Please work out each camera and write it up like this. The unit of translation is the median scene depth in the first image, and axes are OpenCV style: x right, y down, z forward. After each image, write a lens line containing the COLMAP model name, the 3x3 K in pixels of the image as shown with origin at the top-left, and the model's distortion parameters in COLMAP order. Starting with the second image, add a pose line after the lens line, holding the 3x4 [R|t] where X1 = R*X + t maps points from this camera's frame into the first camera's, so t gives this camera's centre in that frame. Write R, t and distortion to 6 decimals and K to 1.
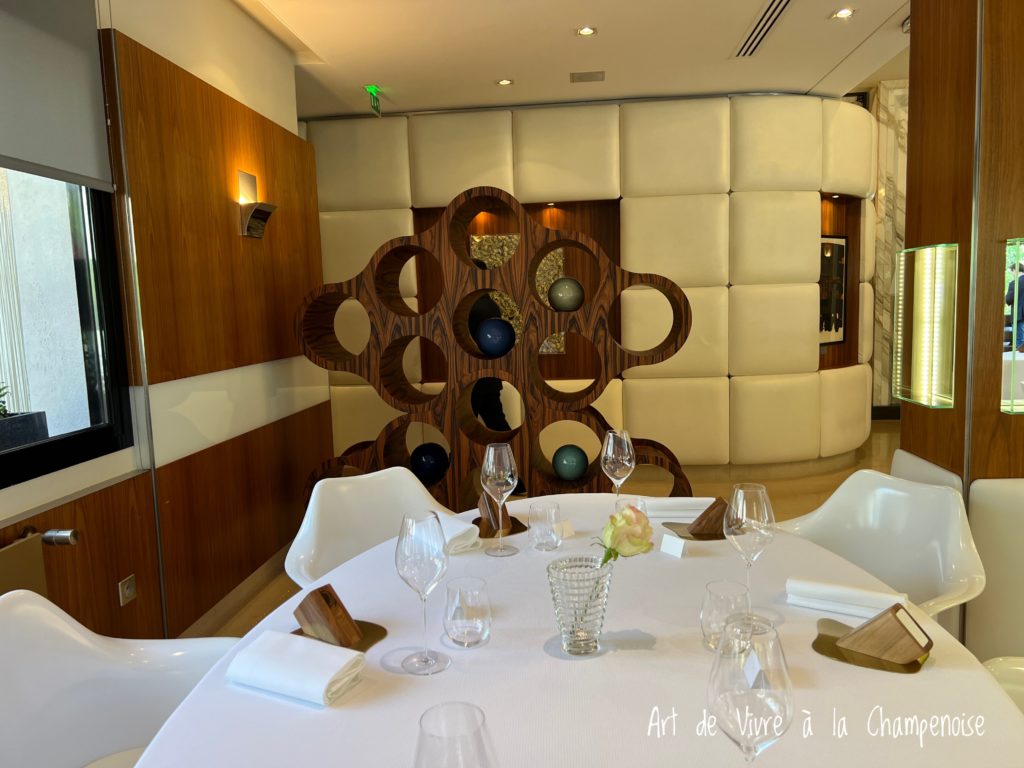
lens RADIAL K [[772.3, 0, 513.8], [0, 772.3, 388.7], [0, 0, 1]] dist [0.063666, -0.078568]
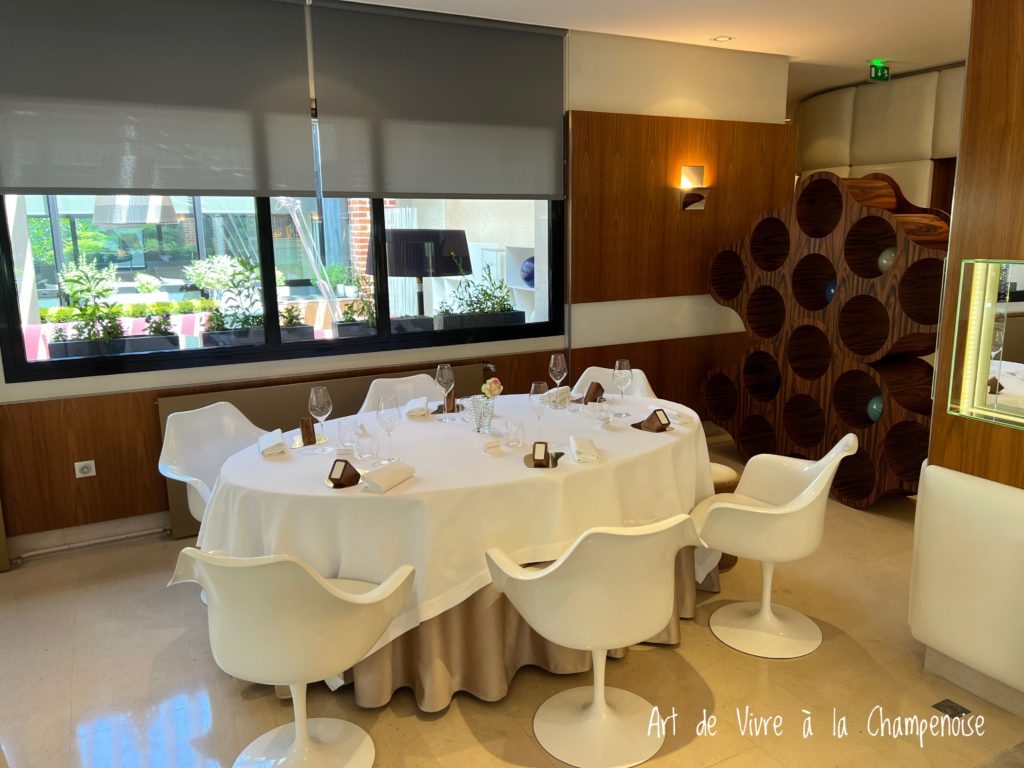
lens RADIAL K [[772.3, 0, 513.8], [0, 772.3, 388.7], [0, 0, 1]] dist [0.063666, -0.078568]
pose [[0.535180, 0.201578, -0.820334, 0.785931], [-0.100028, 0.979401, 0.175407, -0.088917], [0.838795, -0.011818, 0.544320, -0.095519]]
